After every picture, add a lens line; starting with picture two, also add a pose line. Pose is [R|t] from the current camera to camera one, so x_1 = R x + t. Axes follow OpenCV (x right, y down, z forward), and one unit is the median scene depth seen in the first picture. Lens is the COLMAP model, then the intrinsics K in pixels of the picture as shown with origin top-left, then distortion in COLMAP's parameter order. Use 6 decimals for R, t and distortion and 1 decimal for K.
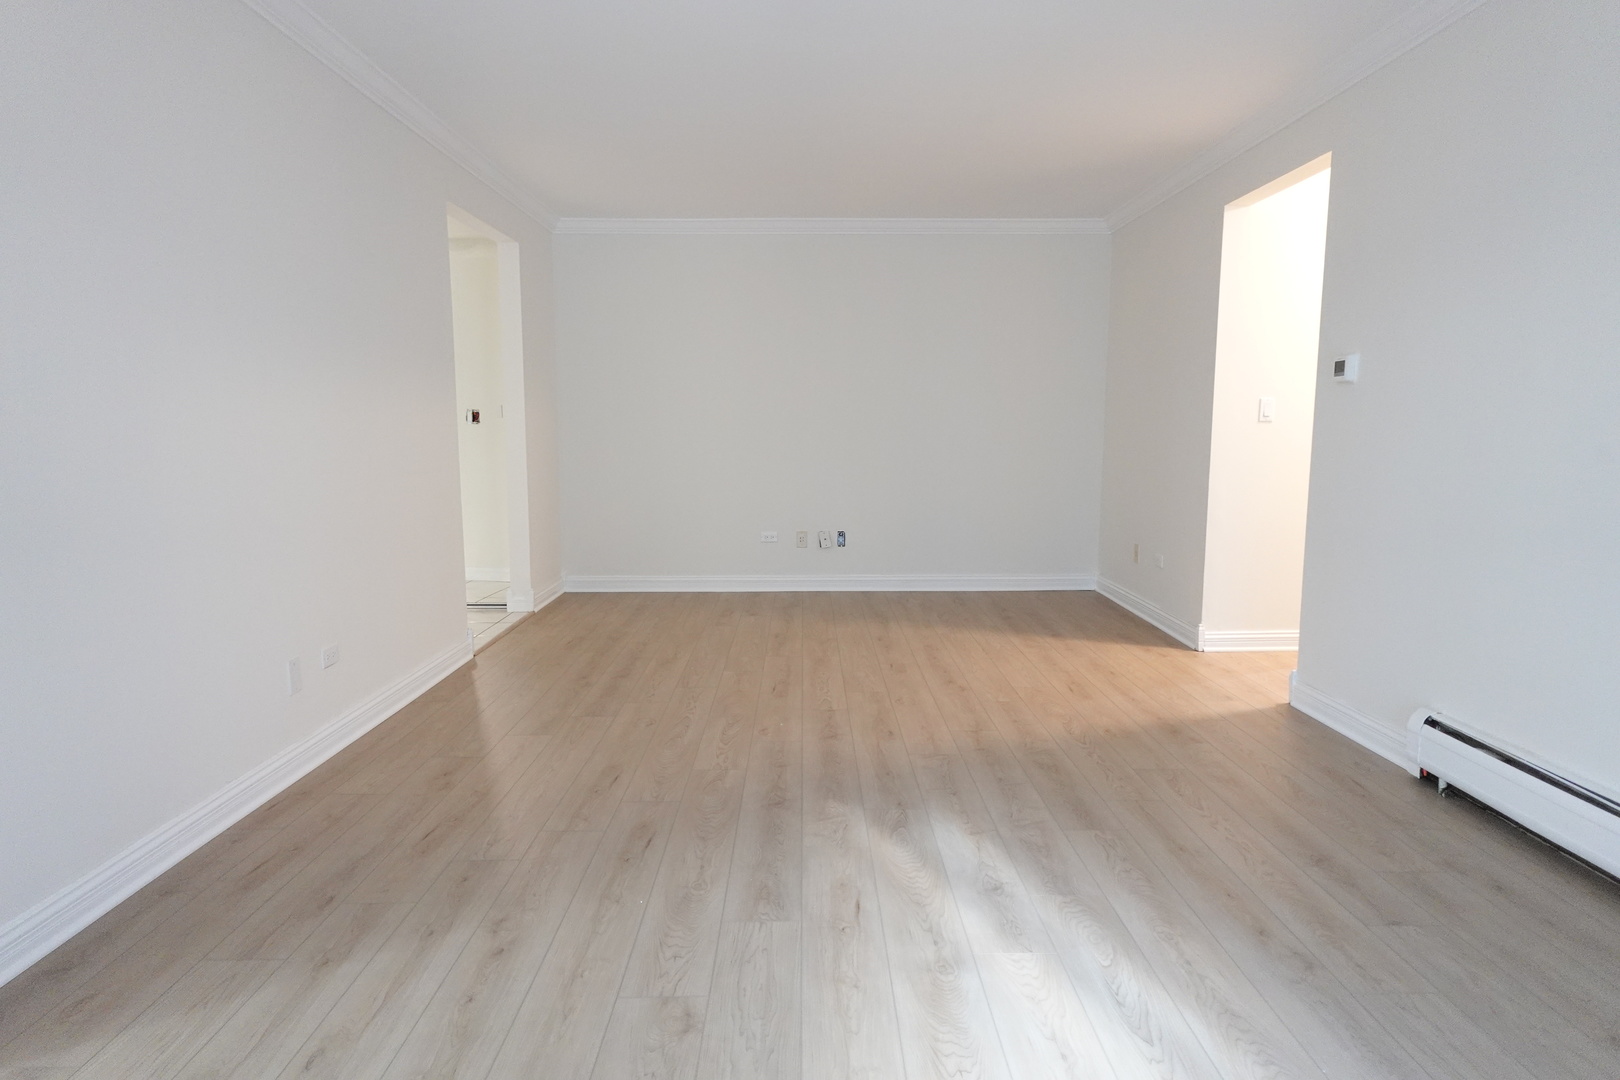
lens RADIAL K [[916.5, 0, 811.8], [0, 916.5, 542.4], [0, 0, 1]] dist [-0.005216, 0.006234]
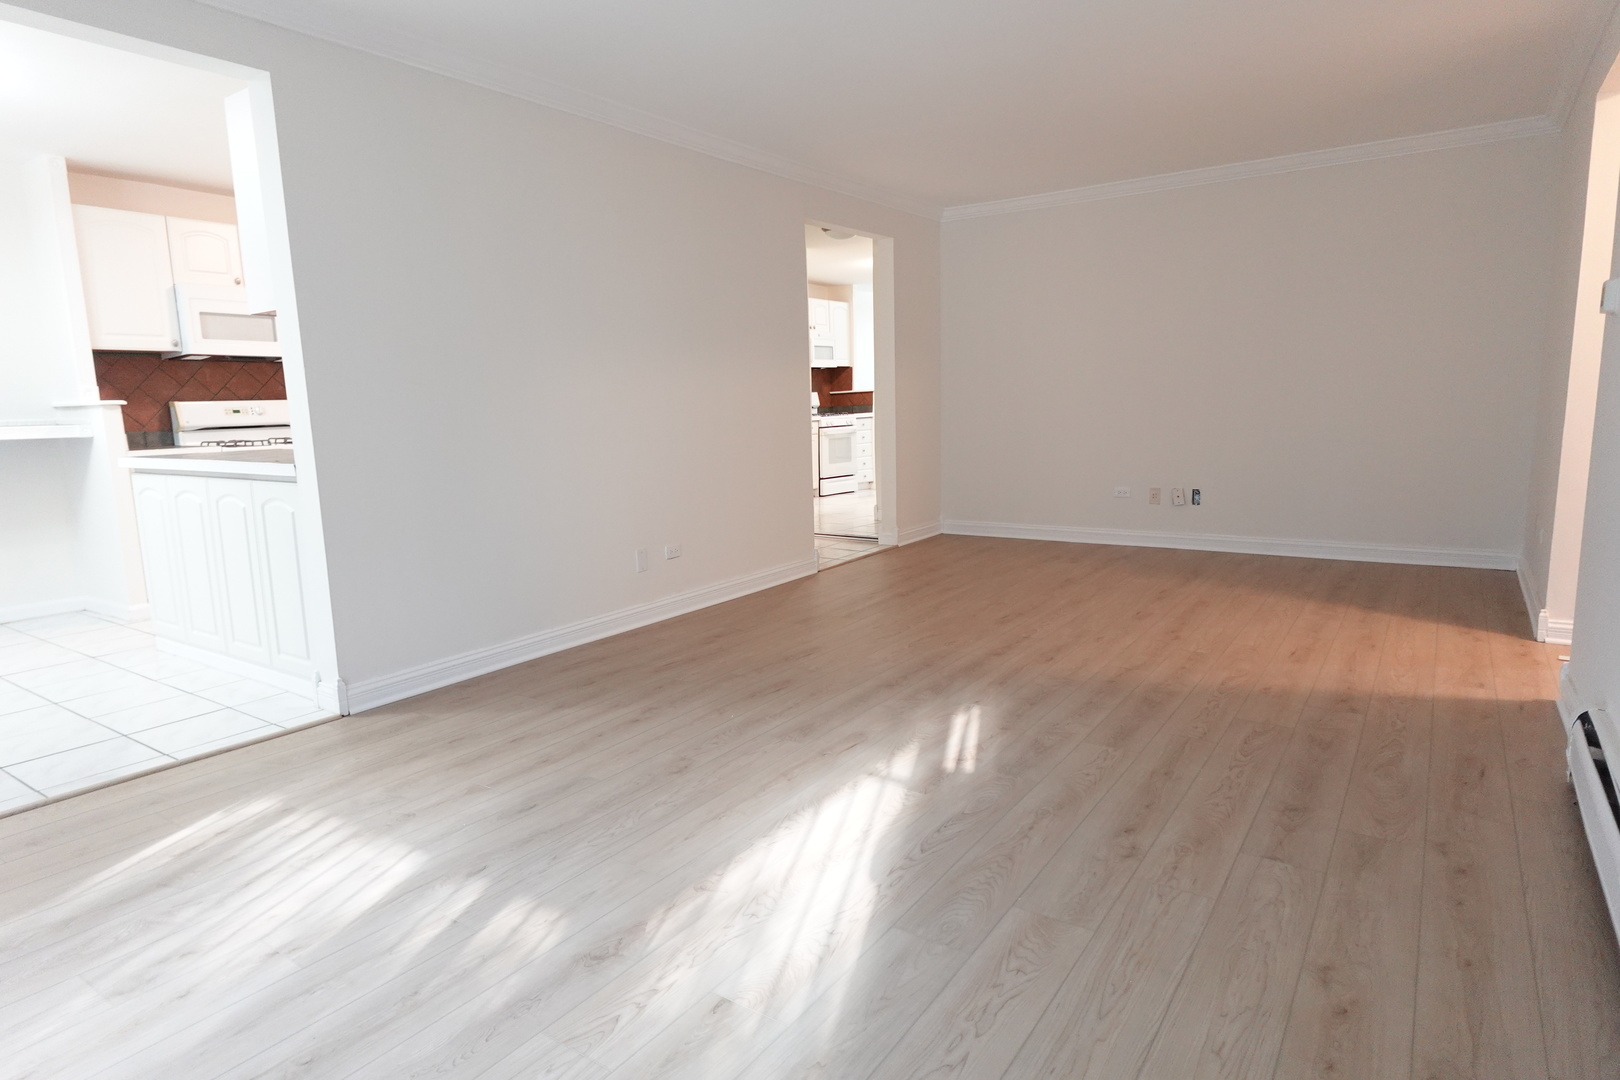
lens RADIAL K [[916.5, 0, 811.8], [0, 916.5, 542.4], [0, 0, 1]] dist [-0.005216, 0.006234]
pose [[0.817768, 0.067866, -0.571533, 0.507503], [-0.044025, 0.997490, 0.055454, 0.016754], [0.573862, -0.020187, 0.818703, -0.090854]]
